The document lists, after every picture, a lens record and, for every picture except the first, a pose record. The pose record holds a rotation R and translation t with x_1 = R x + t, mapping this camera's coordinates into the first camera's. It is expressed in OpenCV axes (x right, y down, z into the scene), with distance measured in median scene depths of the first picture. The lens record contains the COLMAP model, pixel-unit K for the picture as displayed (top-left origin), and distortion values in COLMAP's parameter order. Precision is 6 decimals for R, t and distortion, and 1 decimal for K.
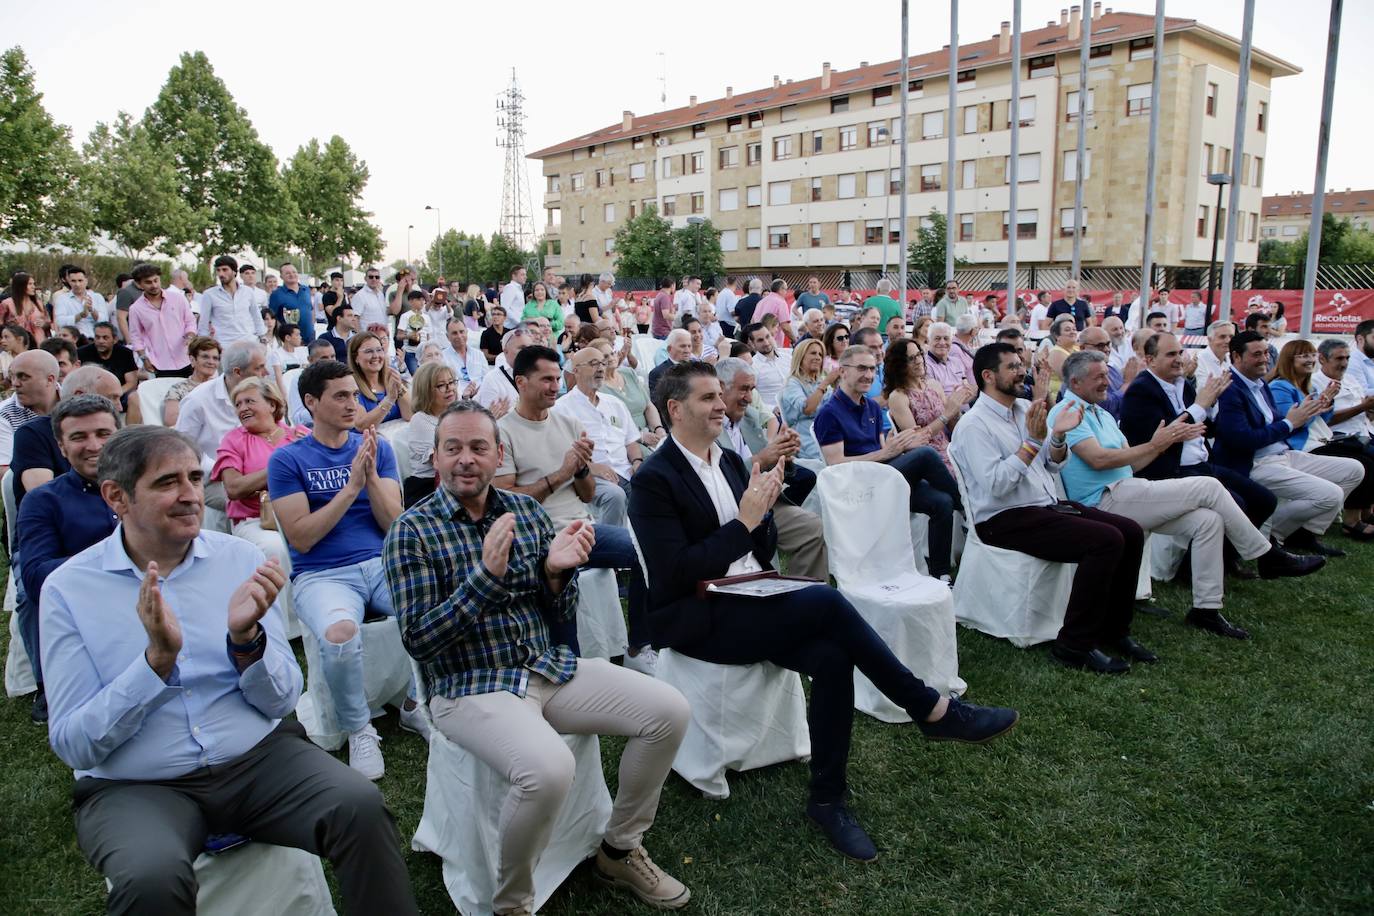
lens RADIAL K [[920.2, 0, 675.3], [0, 920.2, 441.3], [0, 0, 1]] dist [-0.062939, 0.035382]
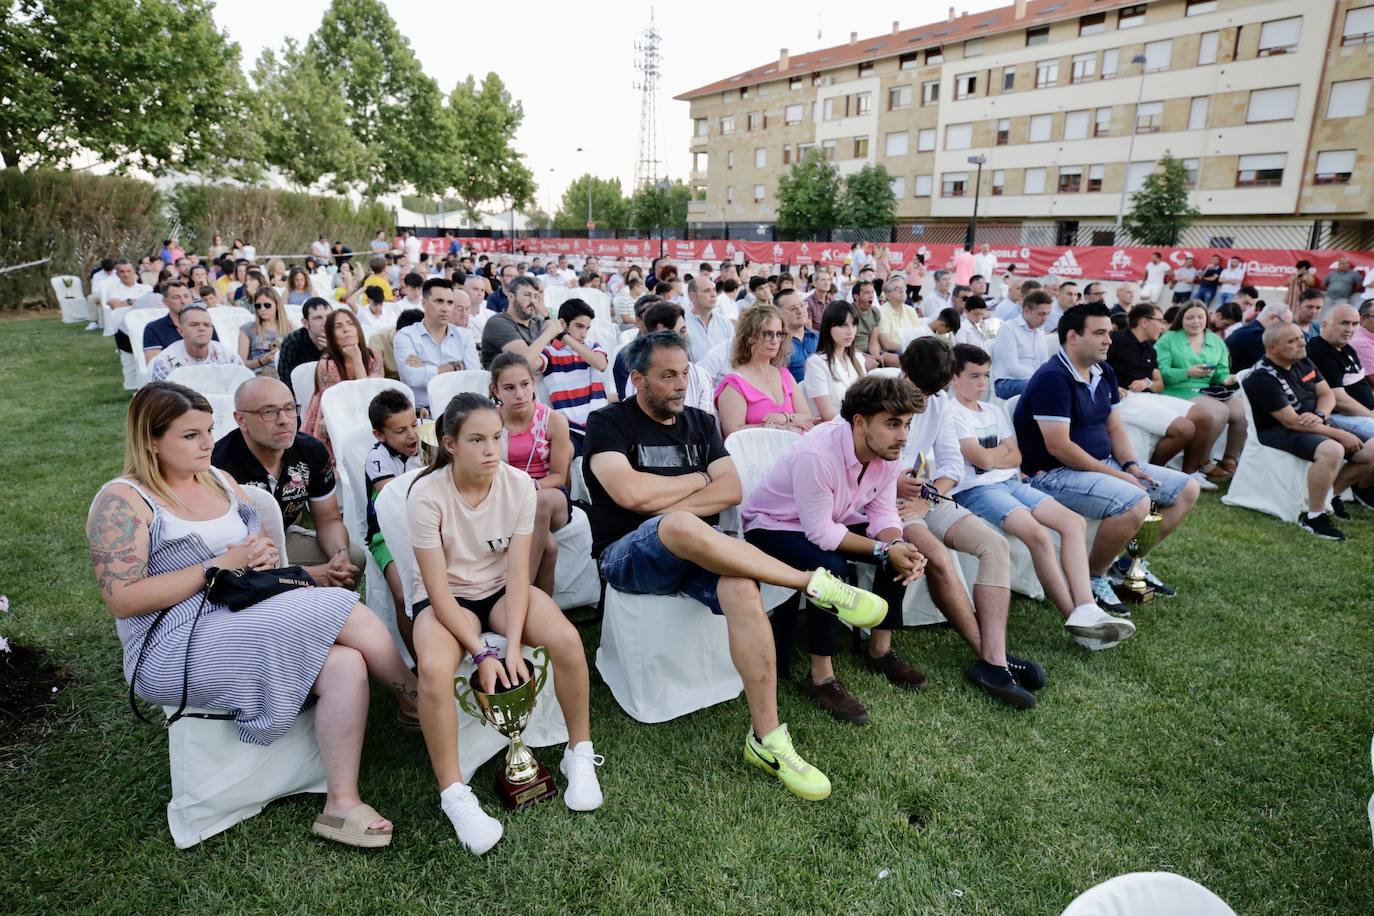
lens RADIAL K [[837.0, 0, 687.0], [0, 837.0, 458.0], [0, 0, 1]] dist [-0.016510, 0.020447]
pose [[0.995964, 0.038133, -0.081253, -0.097869], [-0.030195, 0.994847, 0.096786, -0.019531], [0.084525, -0.093942, 0.991983, 0.109761]]
